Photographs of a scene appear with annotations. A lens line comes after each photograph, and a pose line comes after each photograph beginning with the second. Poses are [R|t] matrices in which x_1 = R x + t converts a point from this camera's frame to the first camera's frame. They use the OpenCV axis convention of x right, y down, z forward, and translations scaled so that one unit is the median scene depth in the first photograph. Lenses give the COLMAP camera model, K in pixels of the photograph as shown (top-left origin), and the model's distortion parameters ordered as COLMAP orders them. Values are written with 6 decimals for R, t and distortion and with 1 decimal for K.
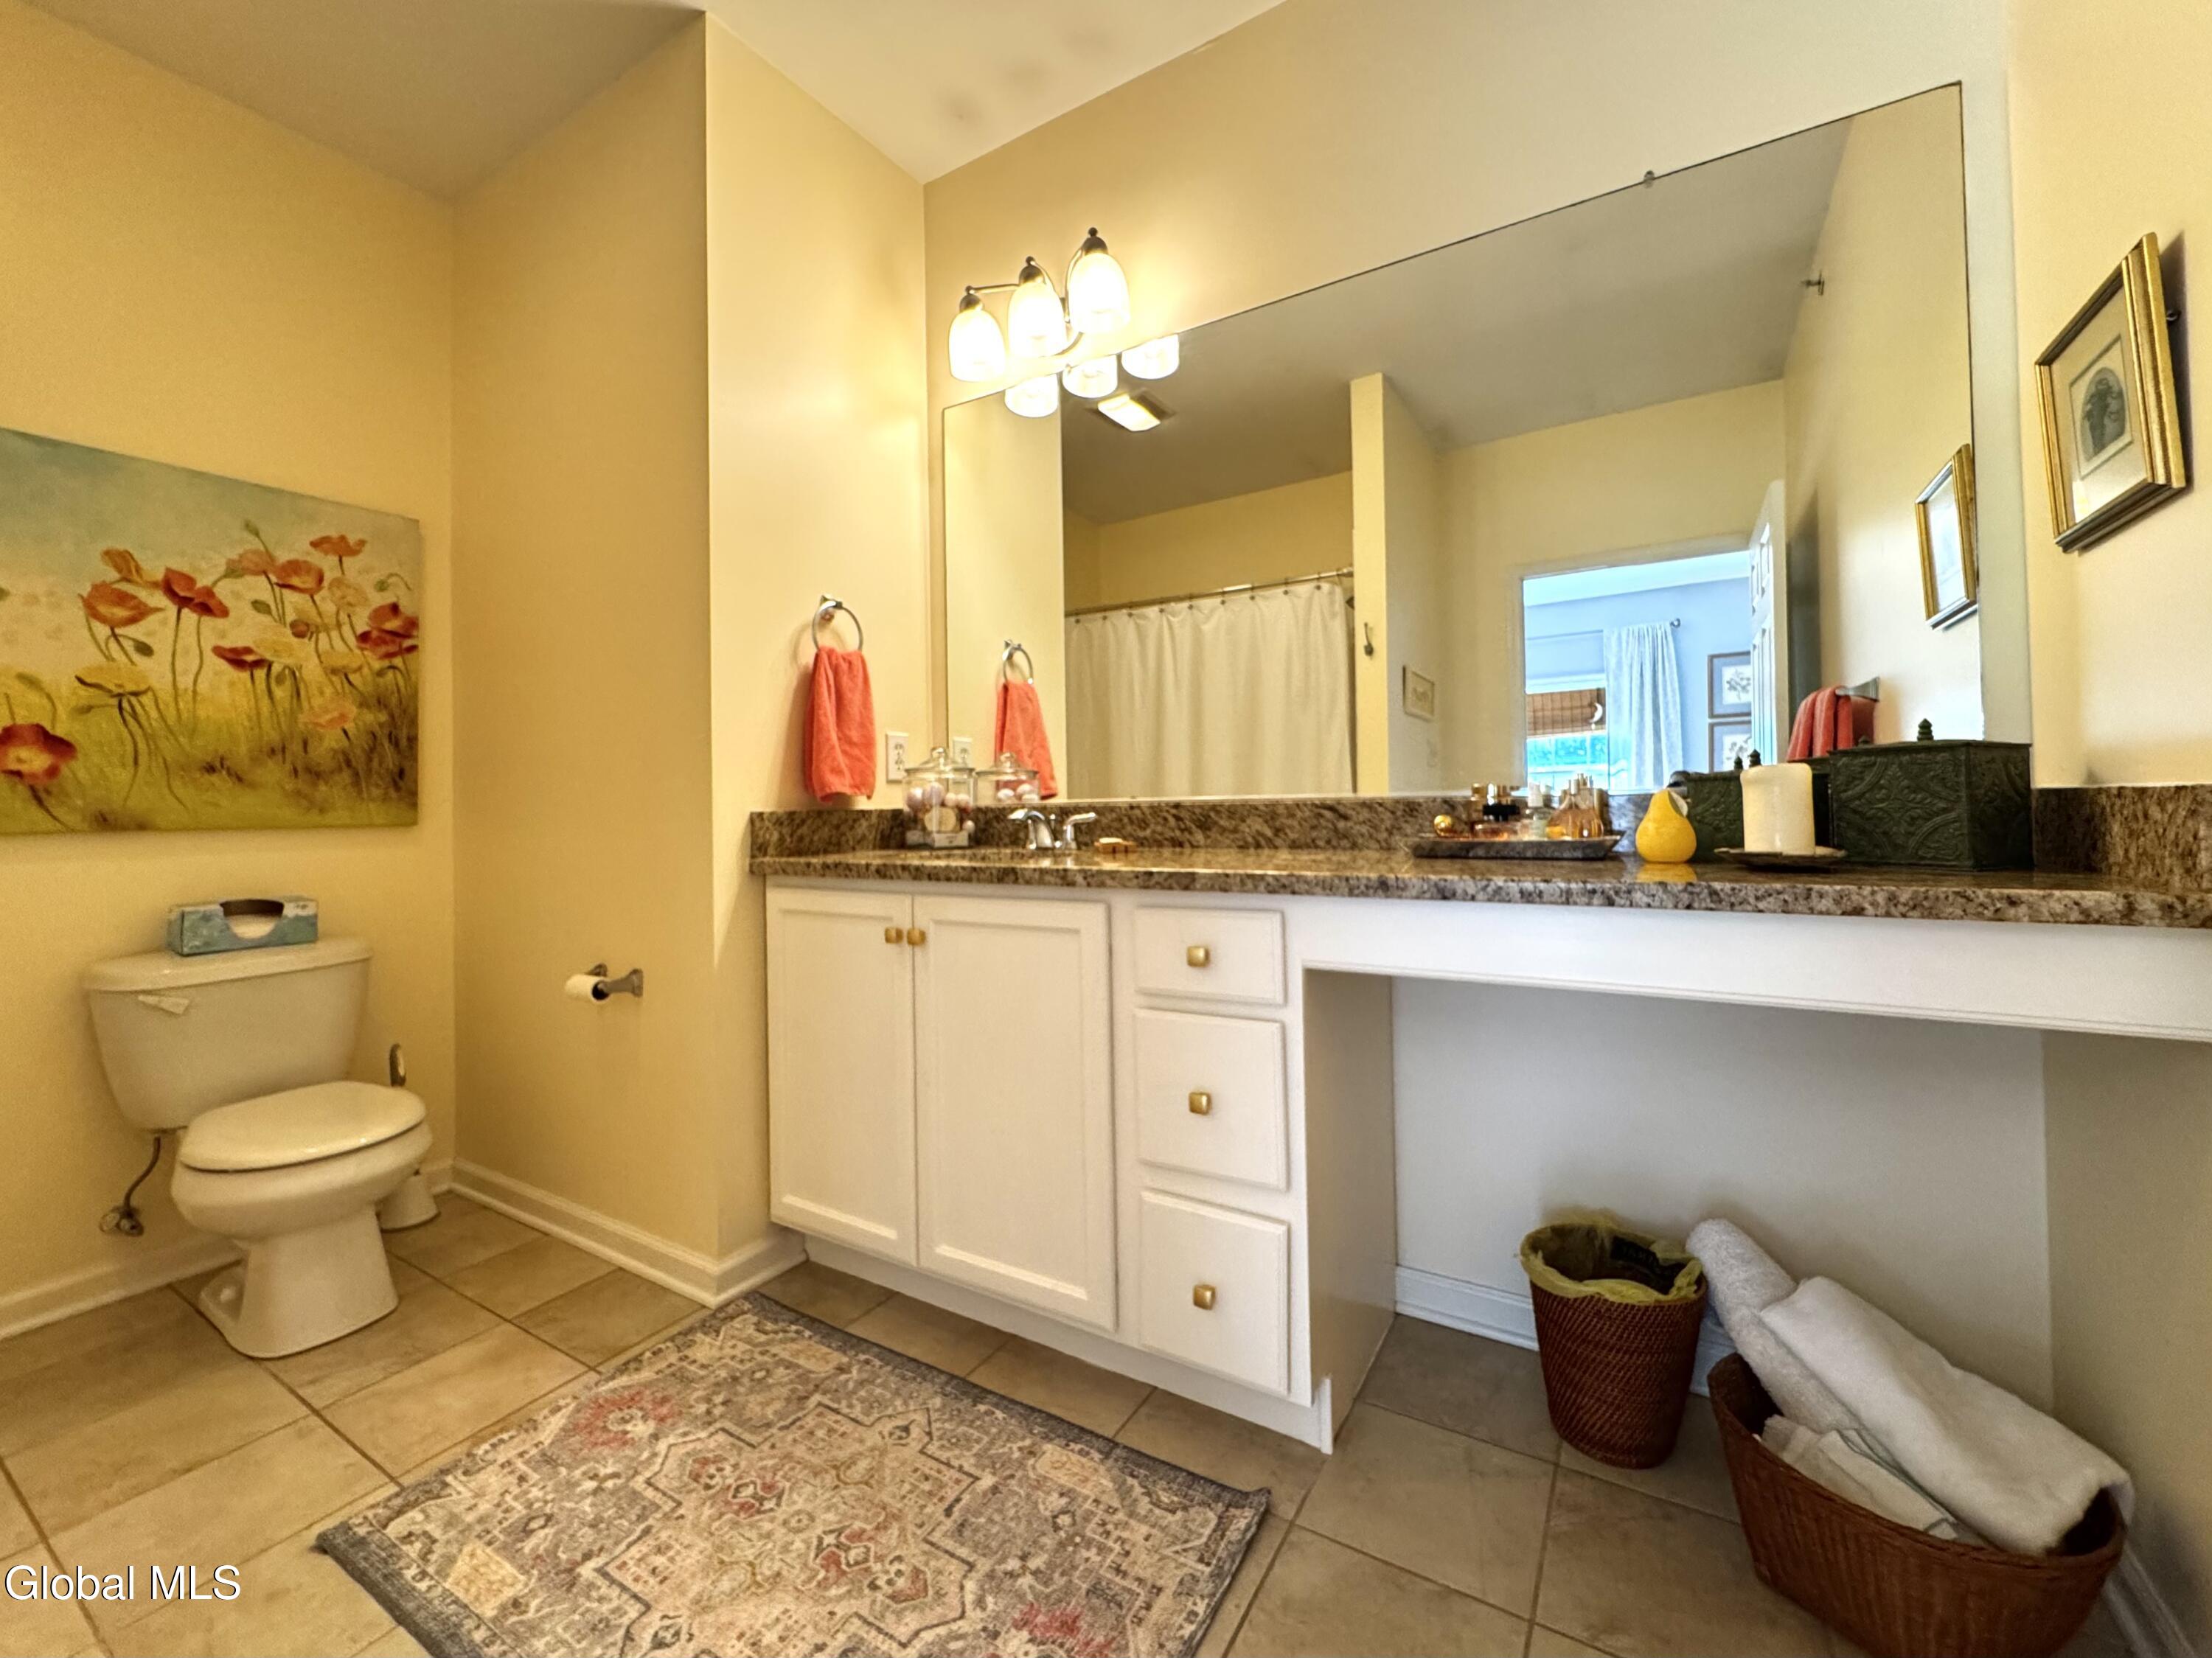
lens RADIAL K [[881.6, 0, 1122.0], [0, 881.6, 788.4], [0, 0, 1]] dist [-0.000647, -0.000304]
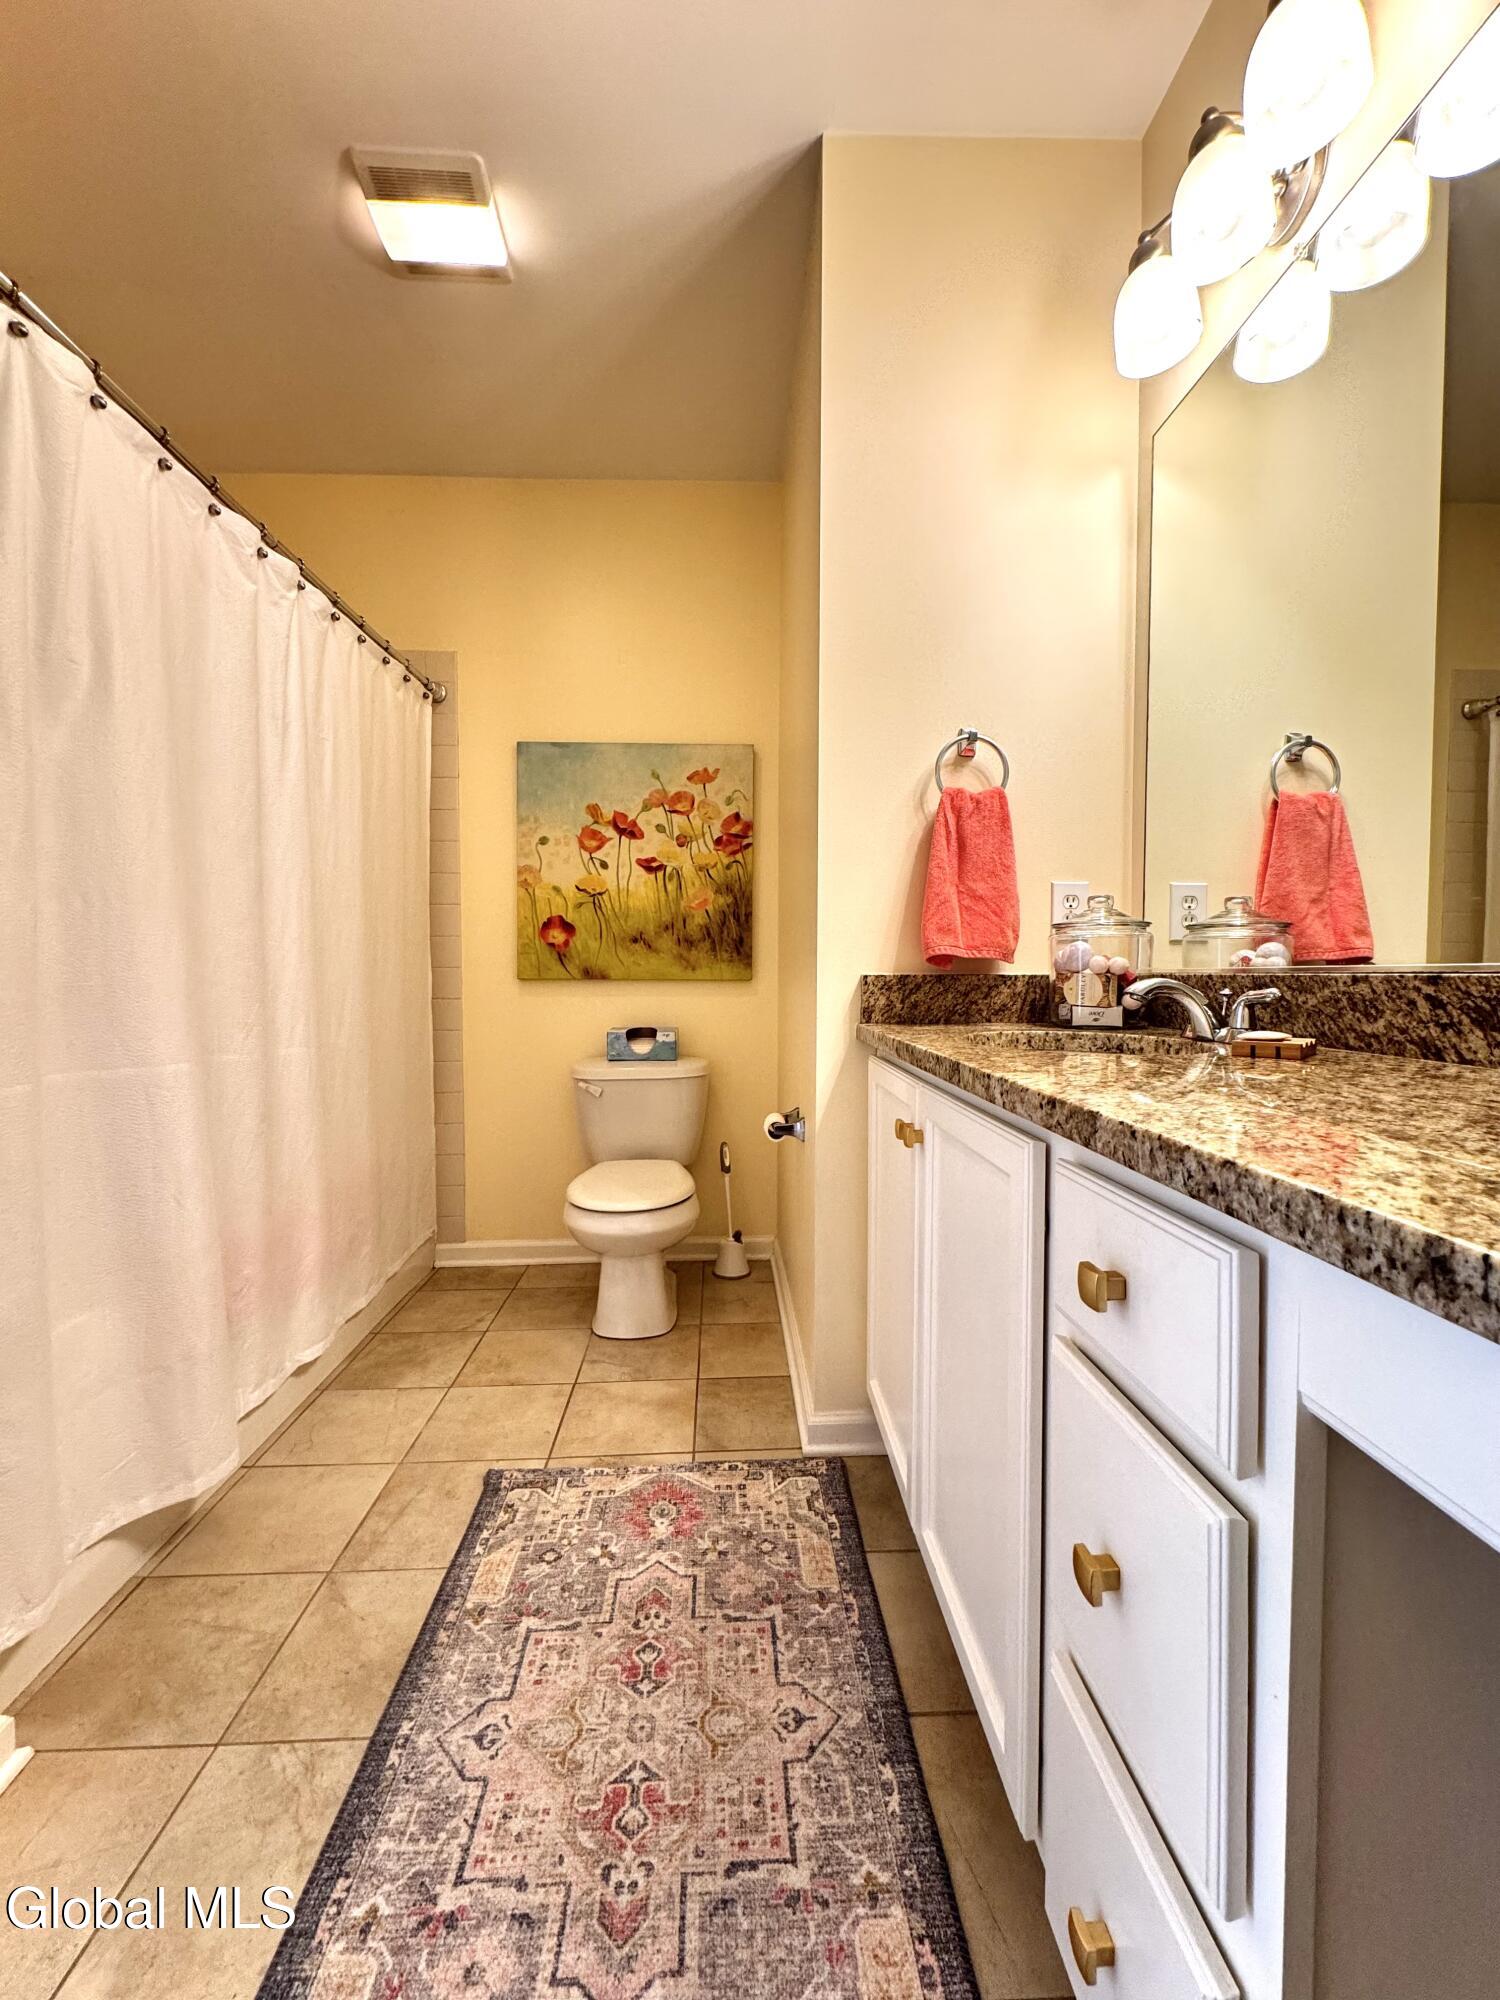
lens RADIAL K [[797.2, 0, 750.0], [0, 797.2, 1000.0], [0, 0, 1]] dist [-0.000647, -0.000304]
pose [[0.551389, 0.044924, -0.833038, 0.248010], [0.004189, 0.998387, 0.056613, 0.004352], [0.834238, -0.034705, 0.550312, 0.436707]]
